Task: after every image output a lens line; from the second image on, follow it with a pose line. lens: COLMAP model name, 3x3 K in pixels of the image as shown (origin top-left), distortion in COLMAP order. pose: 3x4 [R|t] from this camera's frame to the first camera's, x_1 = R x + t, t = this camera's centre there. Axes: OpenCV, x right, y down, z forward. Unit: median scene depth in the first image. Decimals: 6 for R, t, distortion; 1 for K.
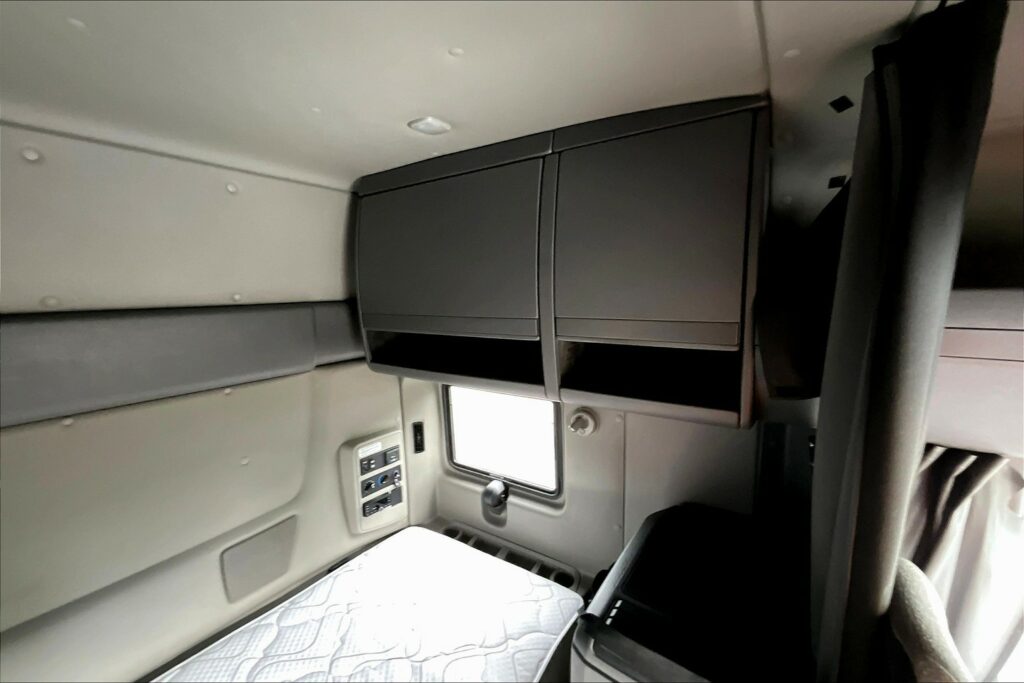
lens RADIAL K [[410.4, 0, 512.0], [0, 410.4, 341.5], [0, 0, 1]] dist [-0.002144, -0.000103]
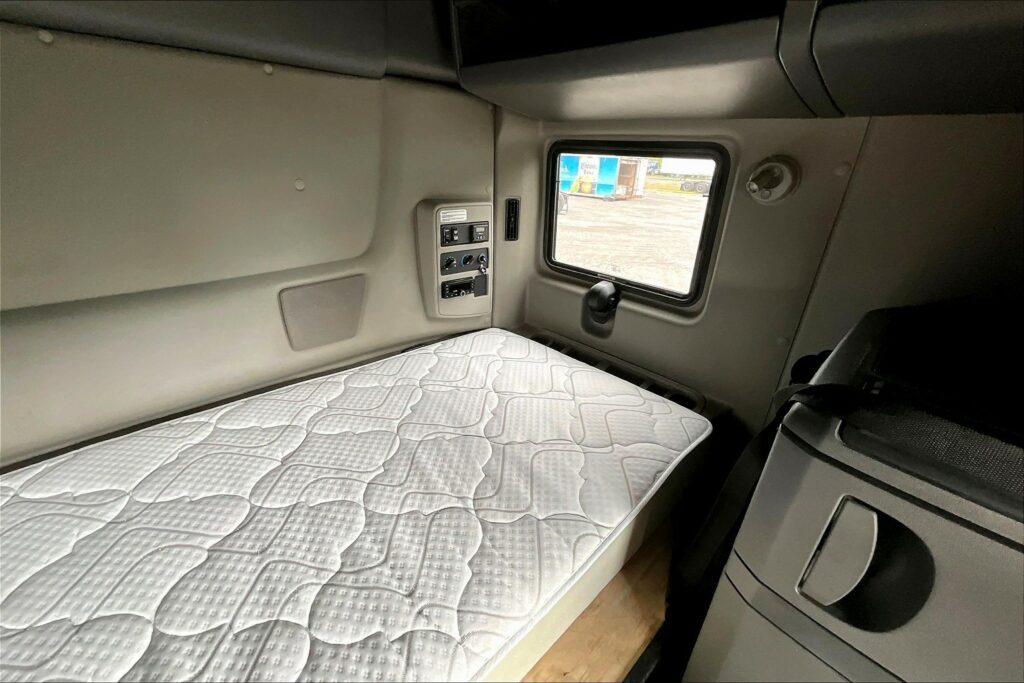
lens RADIAL K [[410.4, 0, 512.0], [0, 410.4, 341.5], [0, 0, 1]] dist [-0.002144, -0.000103]
pose [[0.976767, 0.140142, -0.162132, -0.073850], [-0.087180, 0.950962, 0.296766, 0.245802], [0.195771, -0.275737, 0.941086, 0.212235]]
